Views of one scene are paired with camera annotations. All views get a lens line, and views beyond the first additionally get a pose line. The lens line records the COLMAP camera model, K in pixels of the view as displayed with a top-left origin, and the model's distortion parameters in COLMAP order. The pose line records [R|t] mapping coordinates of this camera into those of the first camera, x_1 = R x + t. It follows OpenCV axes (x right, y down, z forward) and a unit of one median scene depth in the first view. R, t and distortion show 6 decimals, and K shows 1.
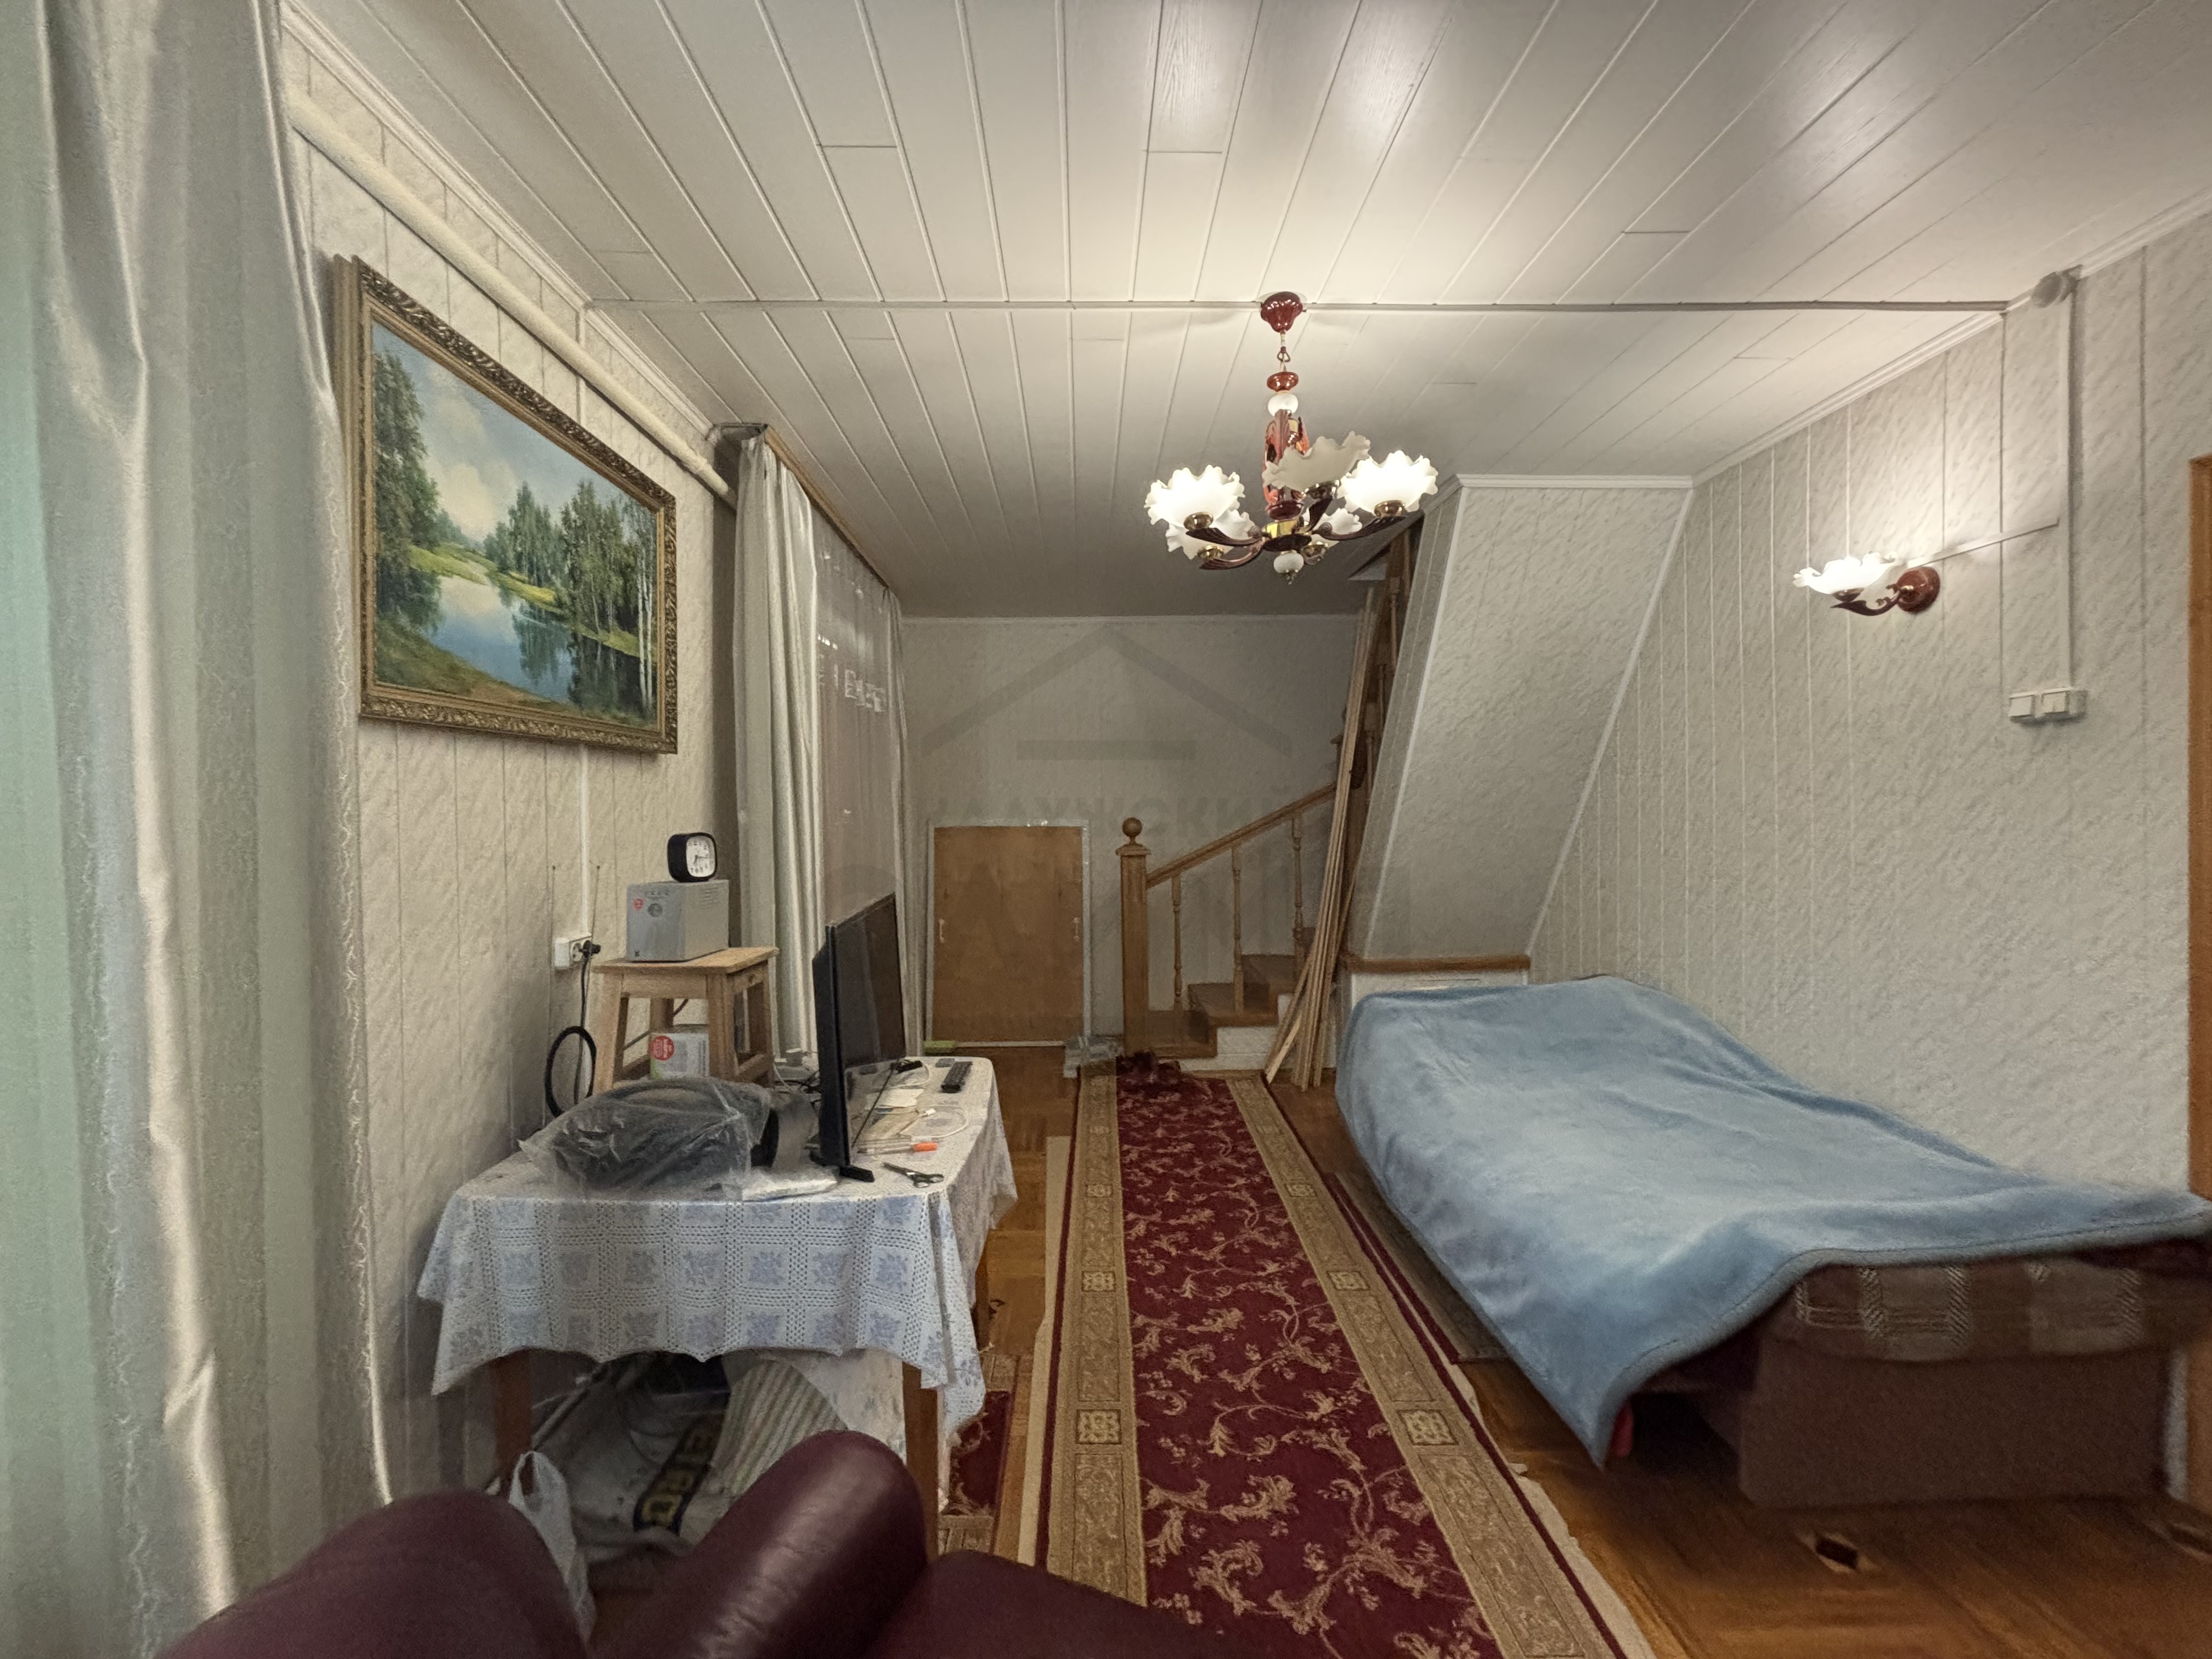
lens RADIAL K [[894.3, 0, 1103.5], [0, 894.3, 826.1], [0, 0, 1]] dist [-0.010568, 0.005629]
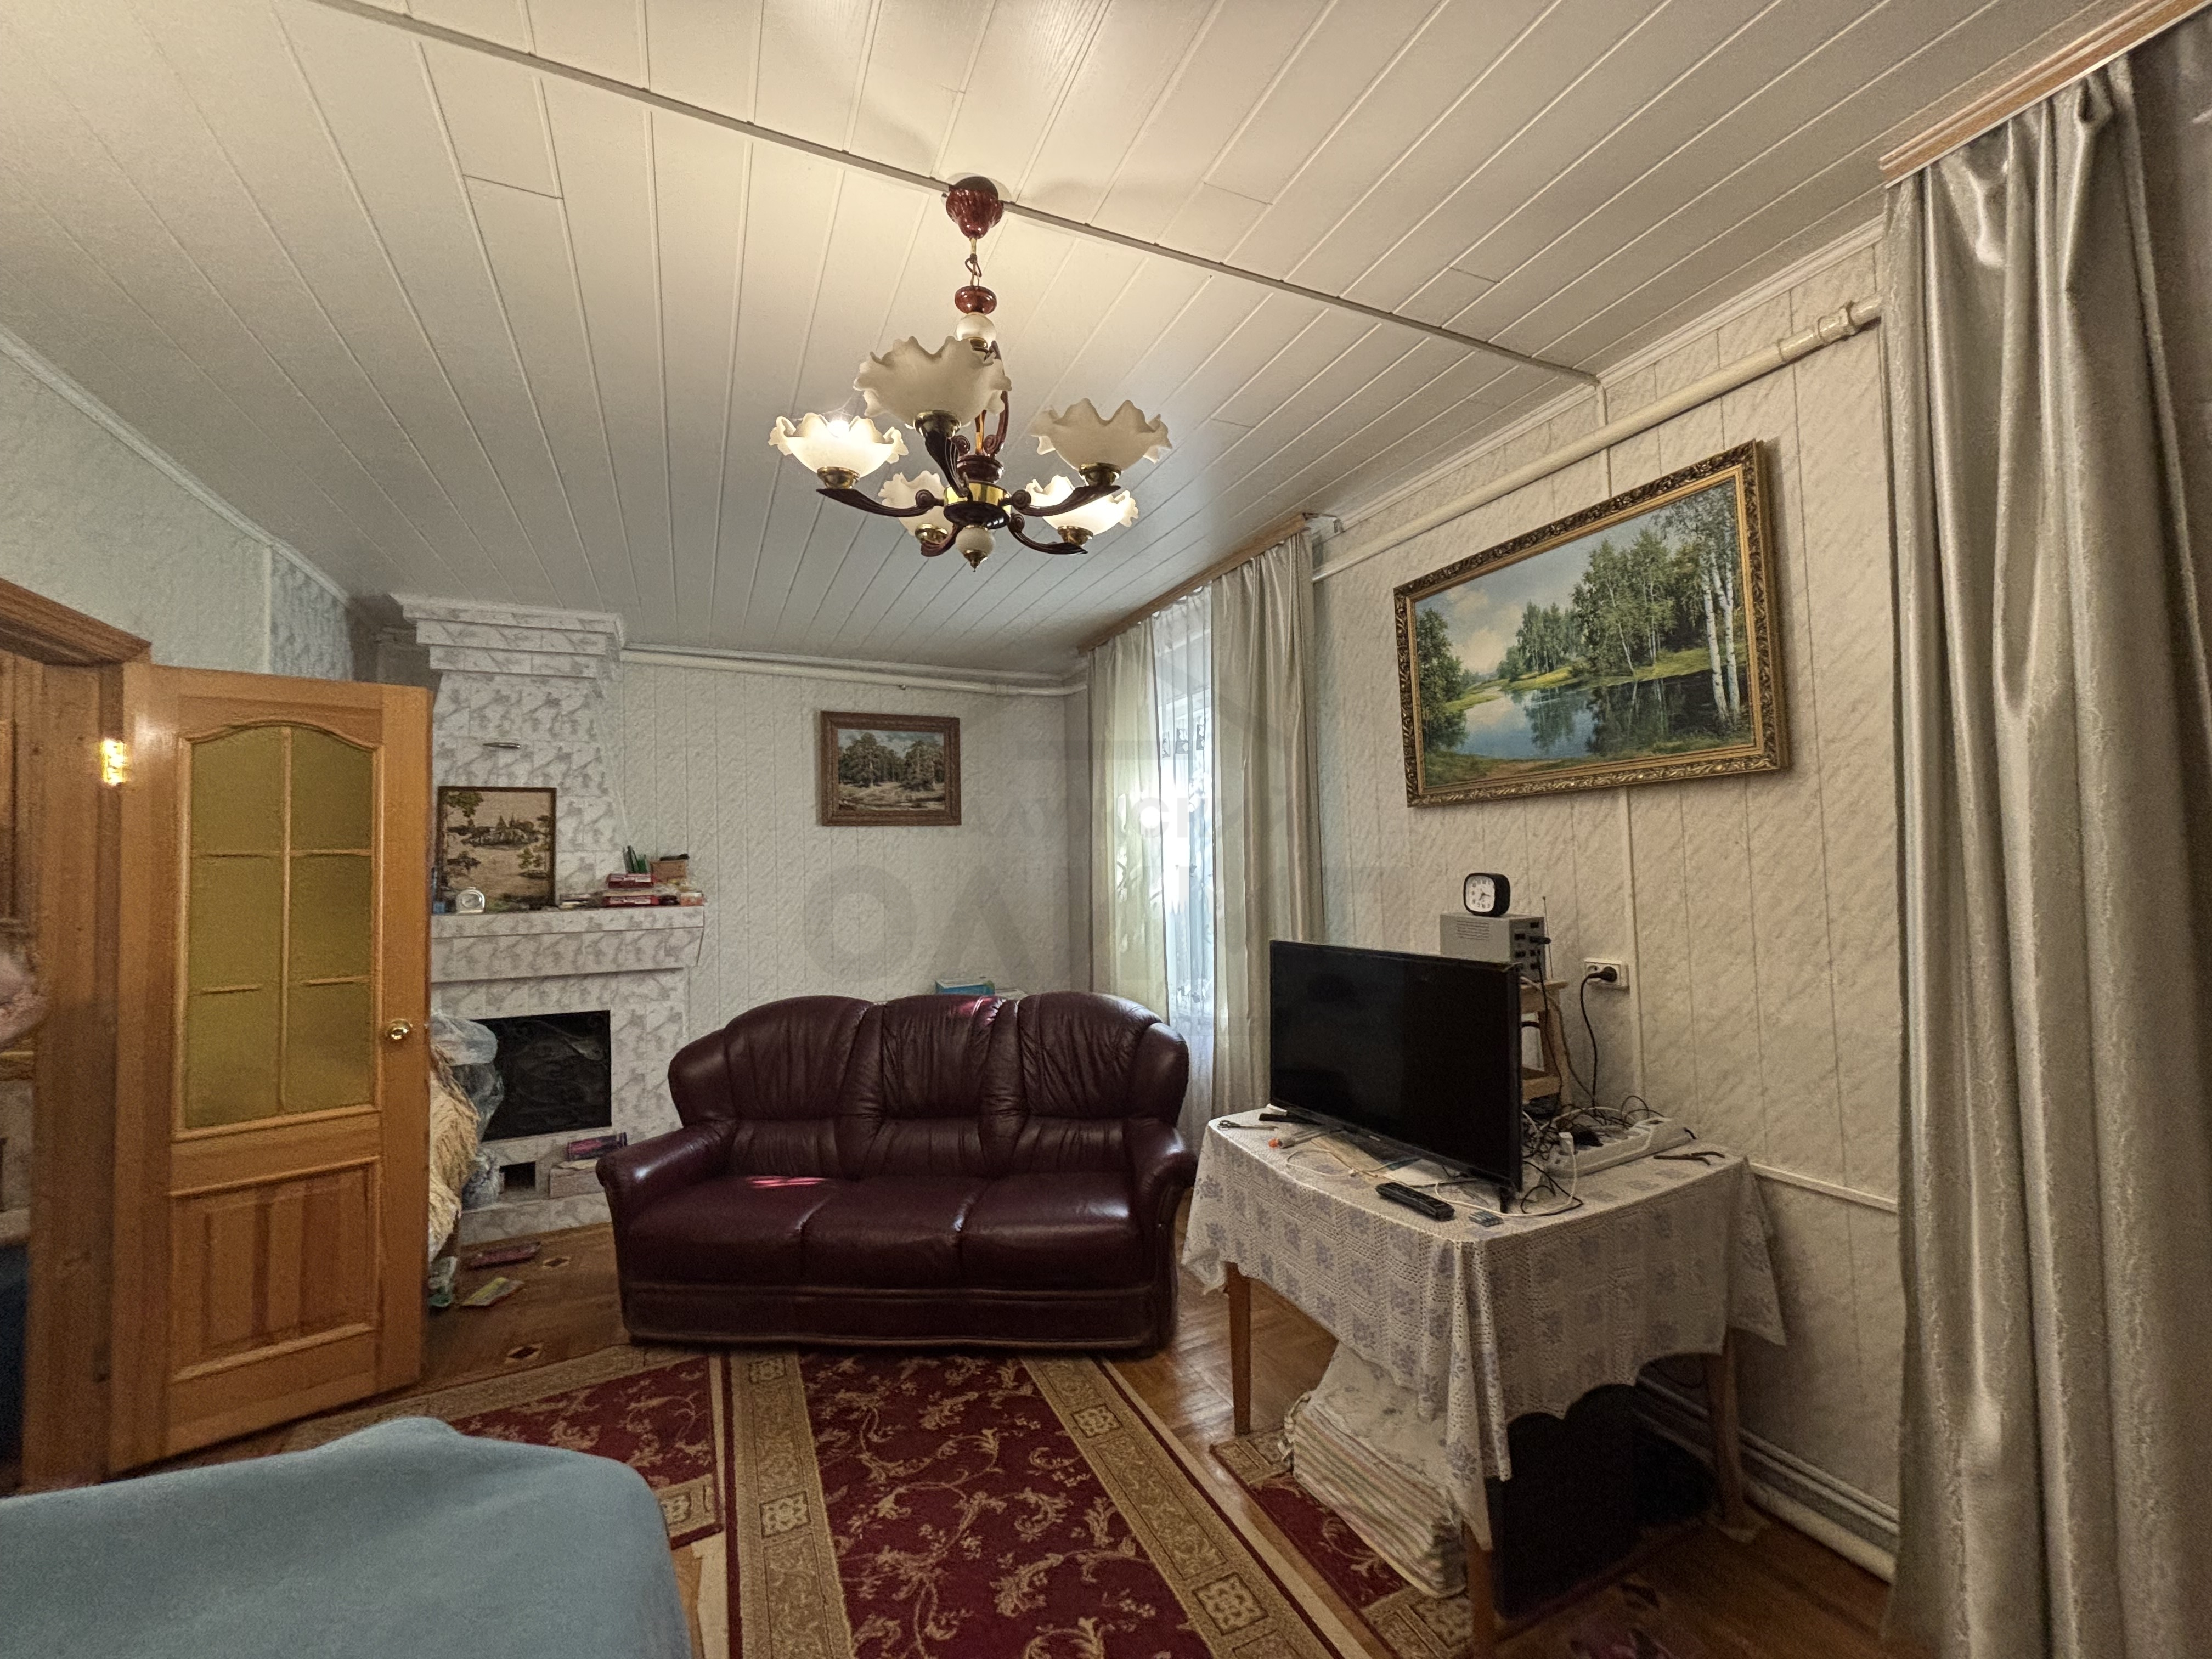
lens RADIAL K [[879.6, 0, 1106.9], [0, 879.6, 831.8], [0, 0, 1]] dist [0.000162, -0.011410]
pose [[-0.915505, 0.028298, -0.401311, 0.413426], [0.036601, 0.999245, -0.013038, -0.045940], [0.400639, -0.026625, -0.915849, 1.743519]]
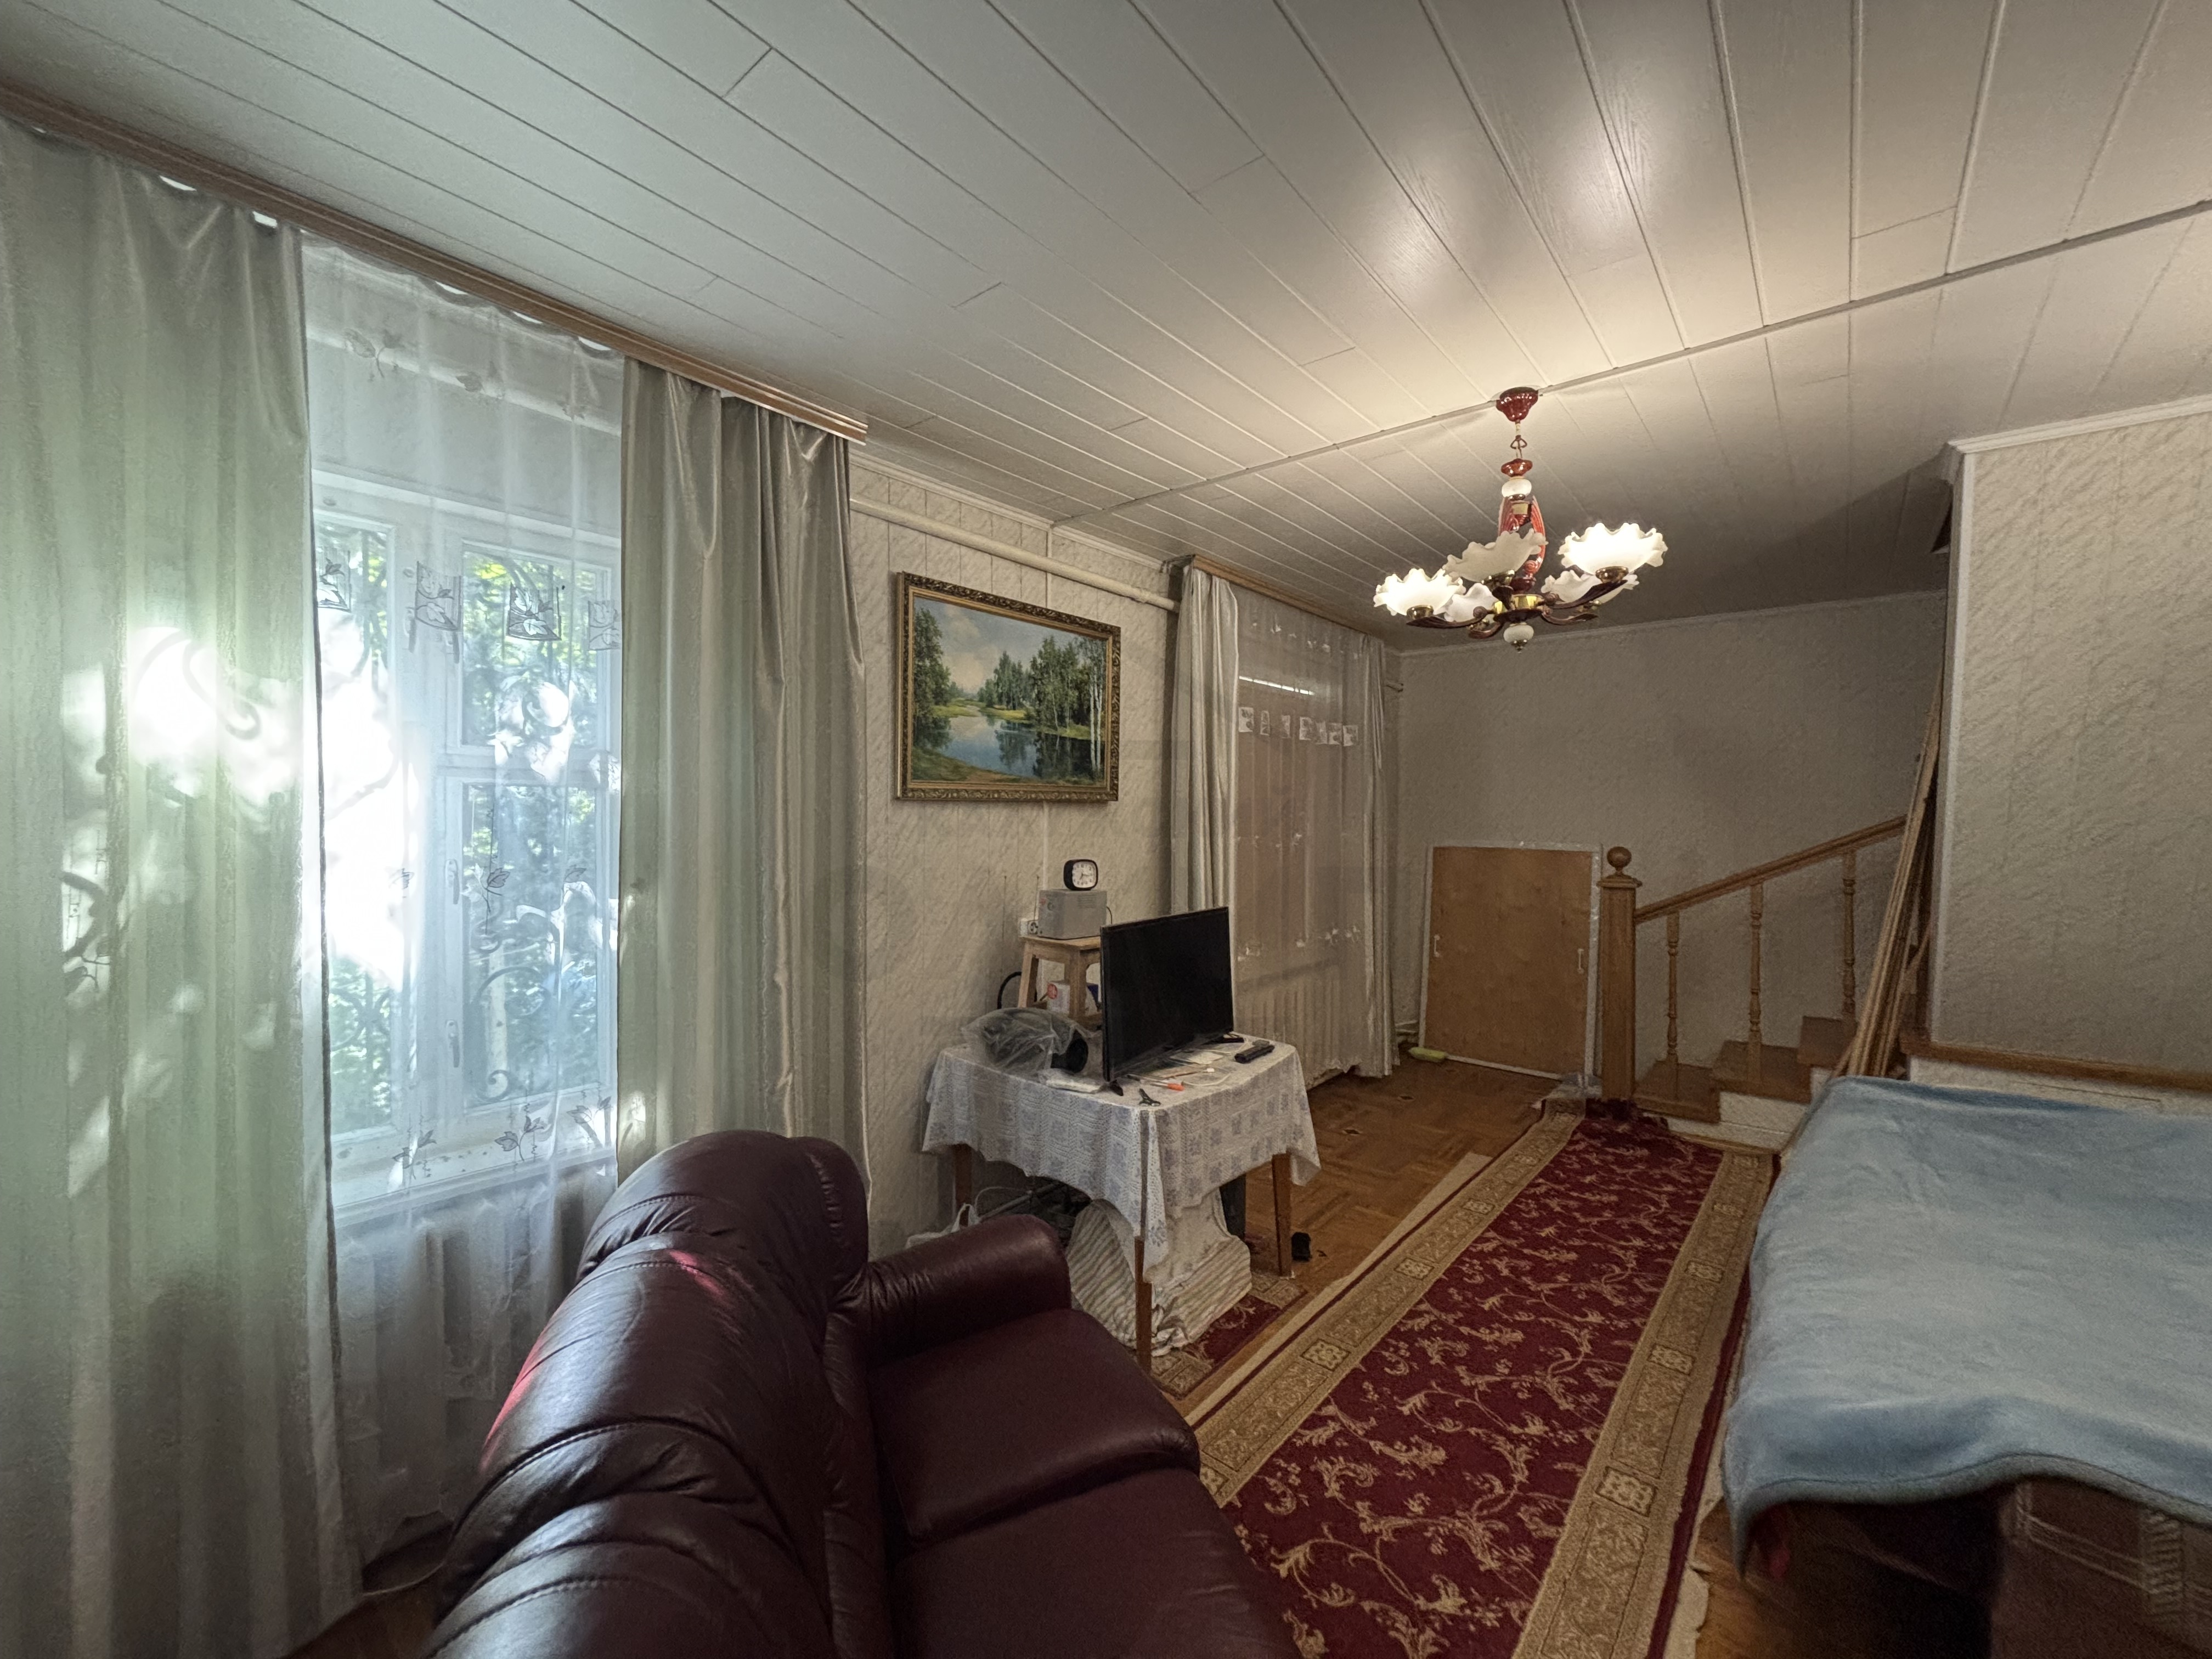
lens RADIAL K [[890.9, 0, 1107.4], [0, 890.9, 823.7], [0, 0, 1]] dist [0.001180, 0.000193]
pose [[0.755171, 0.021540, -0.655174, 0.565731], [-0.024803, 0.999683, 0.004278, -0.060308], [0.655059, 0.013020, 0.755466, -0.144154]]
